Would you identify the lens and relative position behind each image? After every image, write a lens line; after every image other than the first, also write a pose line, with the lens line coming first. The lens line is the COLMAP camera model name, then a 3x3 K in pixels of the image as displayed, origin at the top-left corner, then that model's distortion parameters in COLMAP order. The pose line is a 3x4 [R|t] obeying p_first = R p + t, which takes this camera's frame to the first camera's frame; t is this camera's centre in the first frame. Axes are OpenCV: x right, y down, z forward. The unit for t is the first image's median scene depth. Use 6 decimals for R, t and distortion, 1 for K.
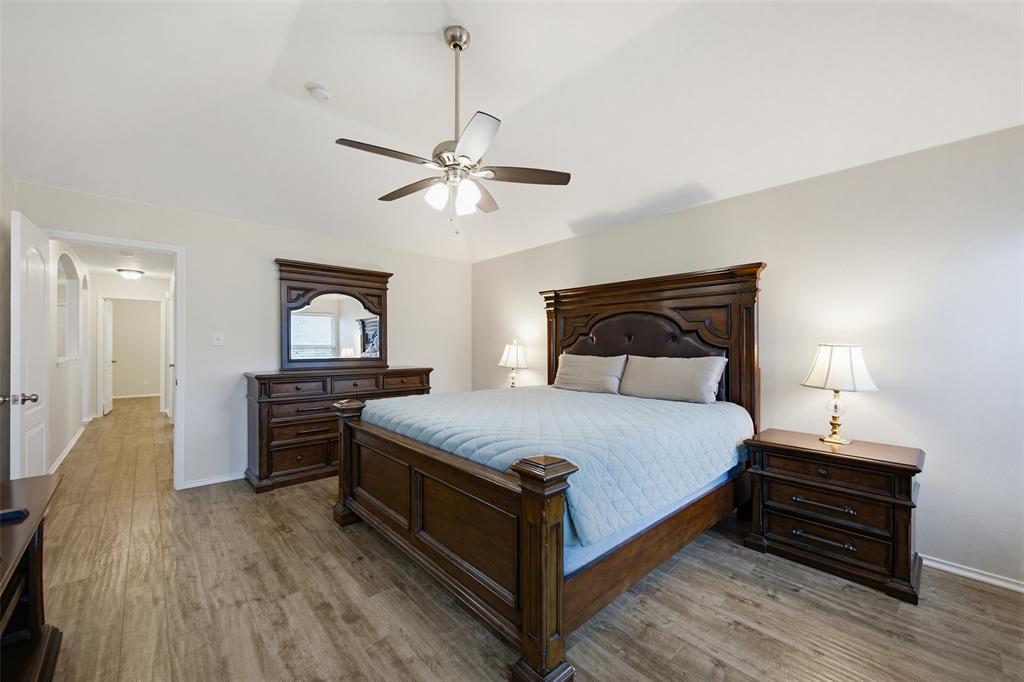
lens RADIAL K [[397.6, 0, 512.0], [0, 397.6, 341.0], [0, 0, 1]] dist [-0.000159, 0.000041]
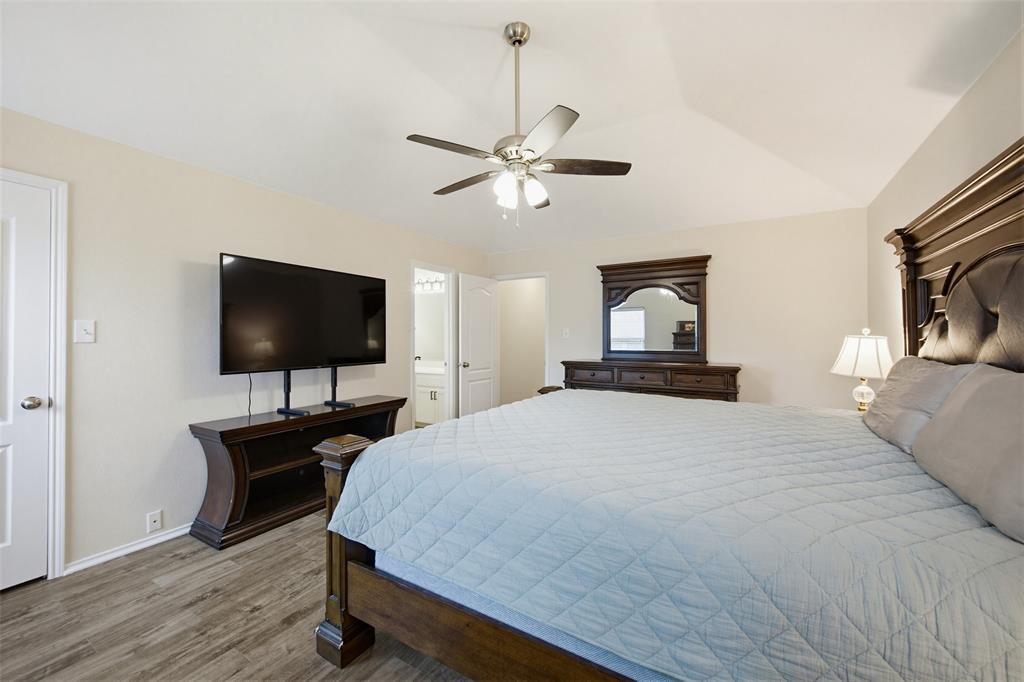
lens RADIAL K [[397.8, 0, 514.8], [0, 397.8, 335.1], [0, 0, 1]] dist [0.001809, 0.000035]
pose [[0.282787, -0.003046, -0.959178, 0.864379], [0.007863, 0.999969, -0.000857, 0.002163], [0.959151, -0.007300, 0.282802, 0.734224]]
